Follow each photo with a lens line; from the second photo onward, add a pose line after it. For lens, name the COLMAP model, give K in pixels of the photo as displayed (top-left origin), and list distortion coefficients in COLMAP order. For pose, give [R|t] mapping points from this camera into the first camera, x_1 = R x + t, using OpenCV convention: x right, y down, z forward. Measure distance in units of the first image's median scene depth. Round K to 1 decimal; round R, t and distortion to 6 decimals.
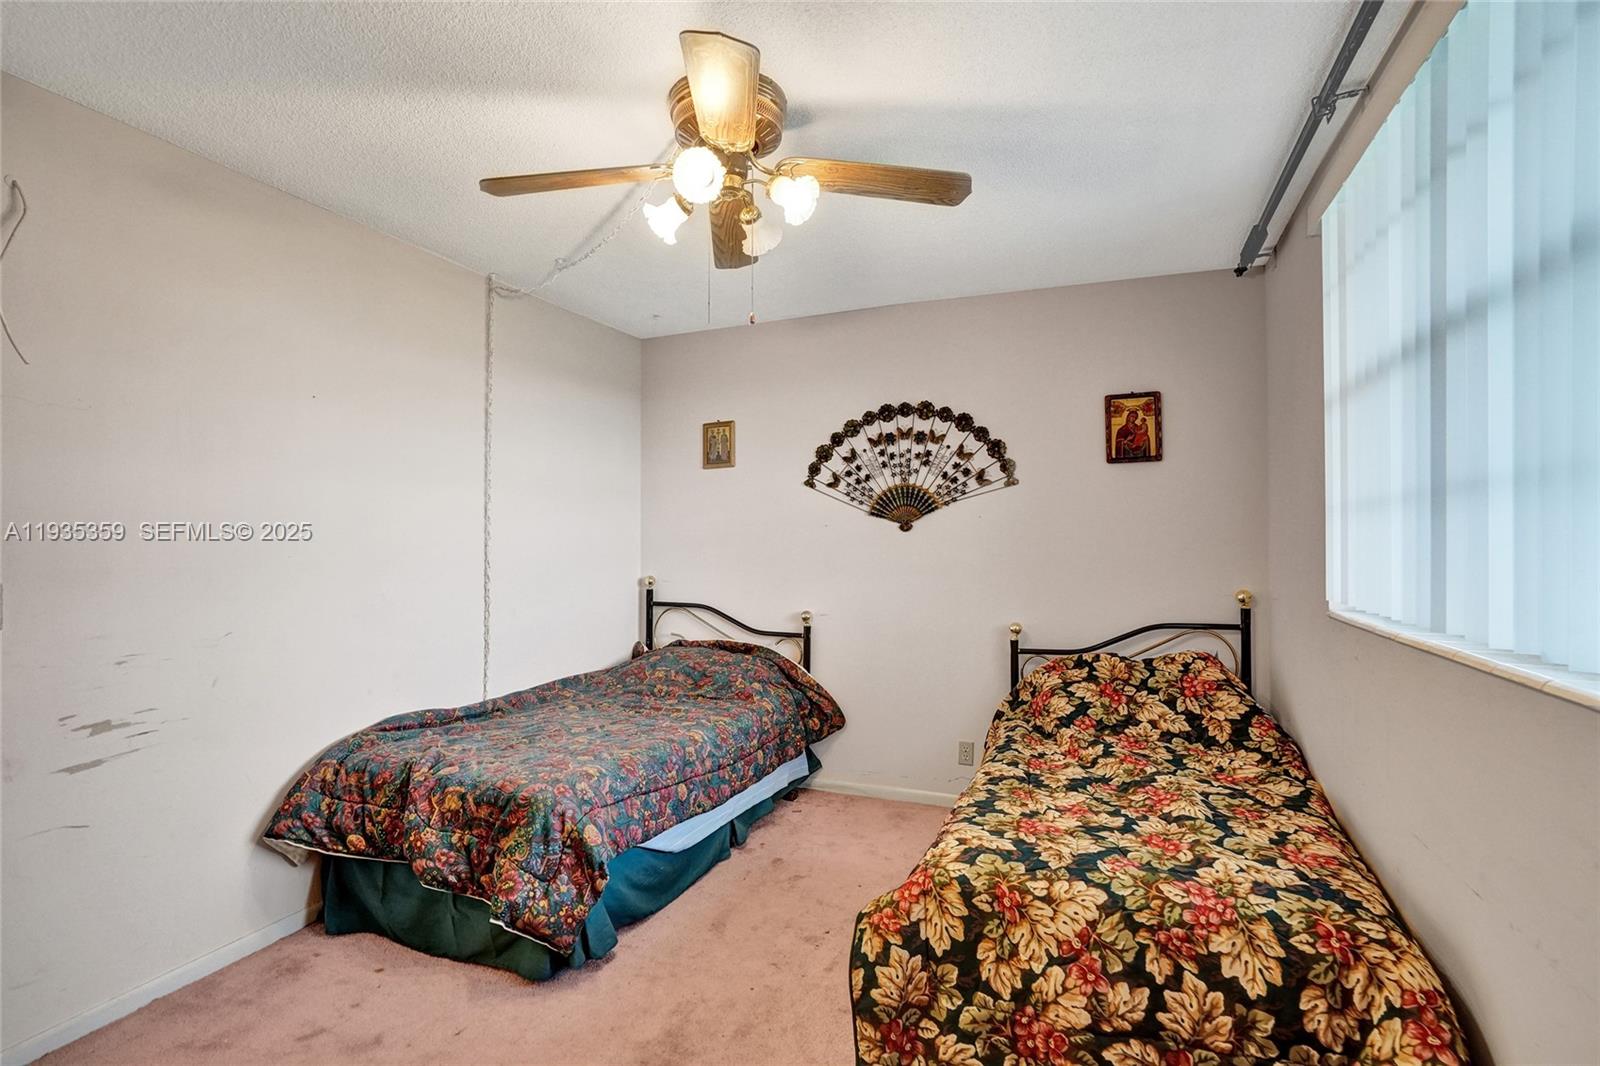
lens RADIAL K [[779.5, 0, 805.3], [0, 779.5, 538.4], [0, 0, 1]] dist [-0.056141, 0.034108]
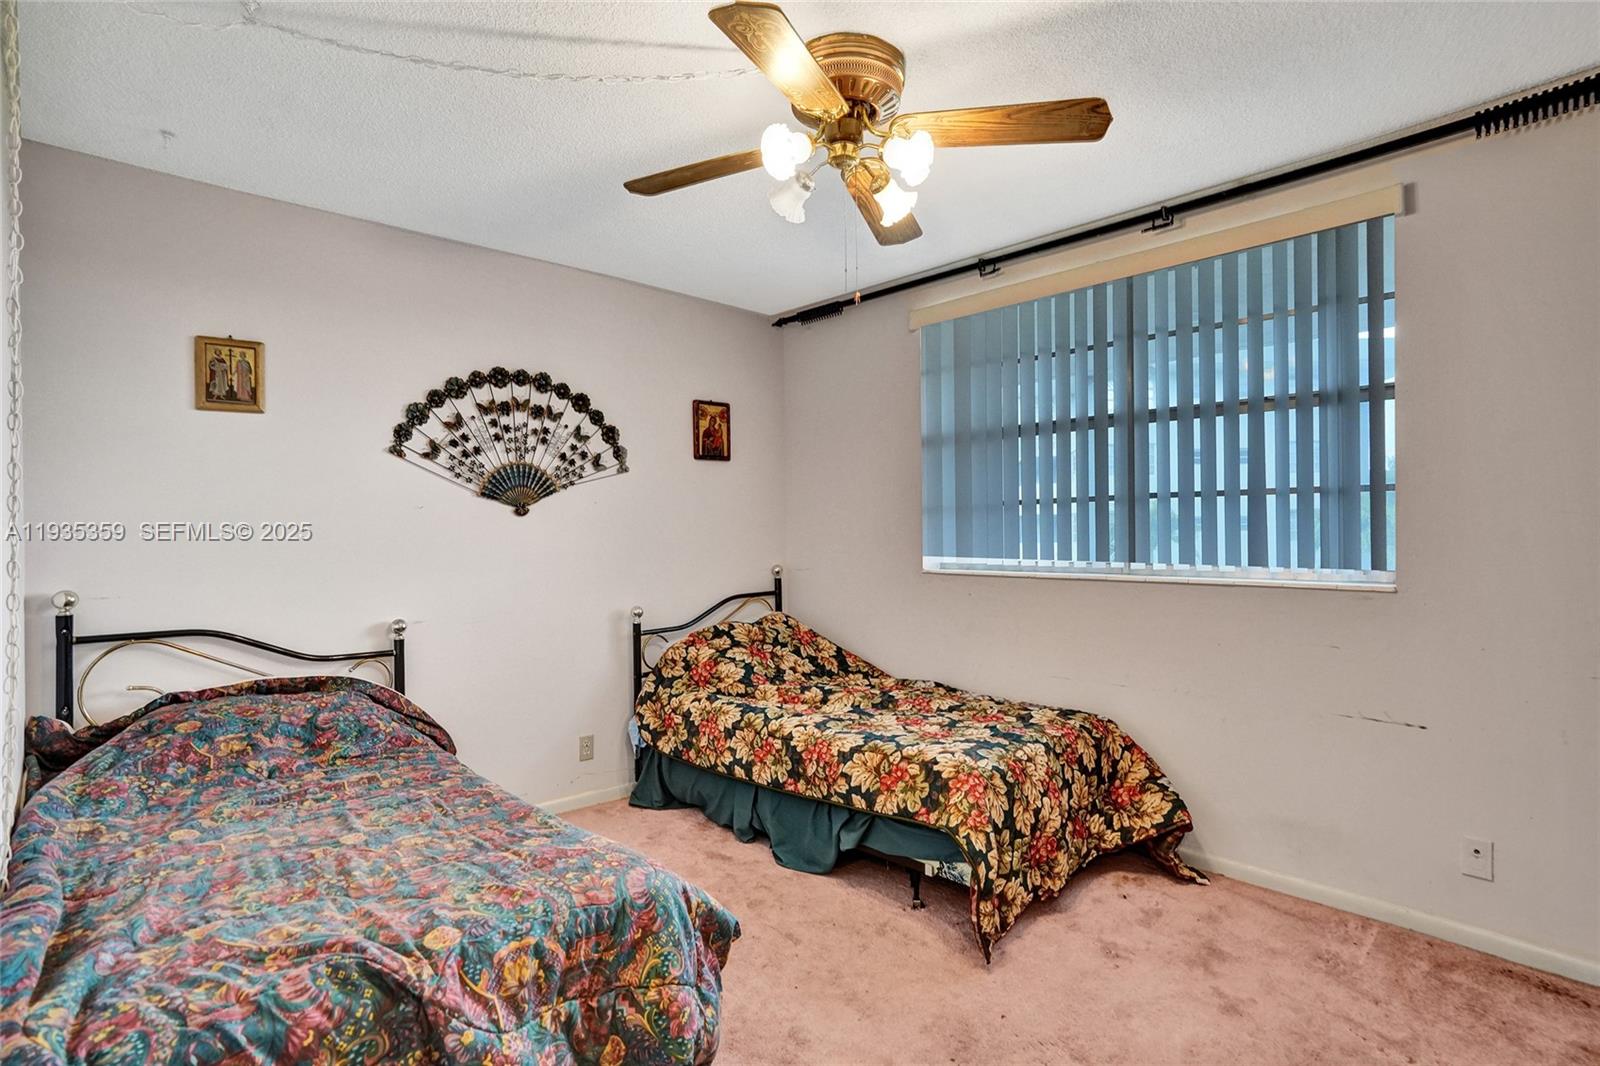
lens RADIAL K [[779.5, 0, 805.3], [0, 779.5, 538.4], [0, 0, 1]] dist [-0.056141, 0.034108]
pose [[0.401013, -0.005487, 0.916056, -0.545460], [0.008291, 0.999963, 0.002360, 0.016911], [-0.916035, 0.006648, 0.401044, 0.356453]]
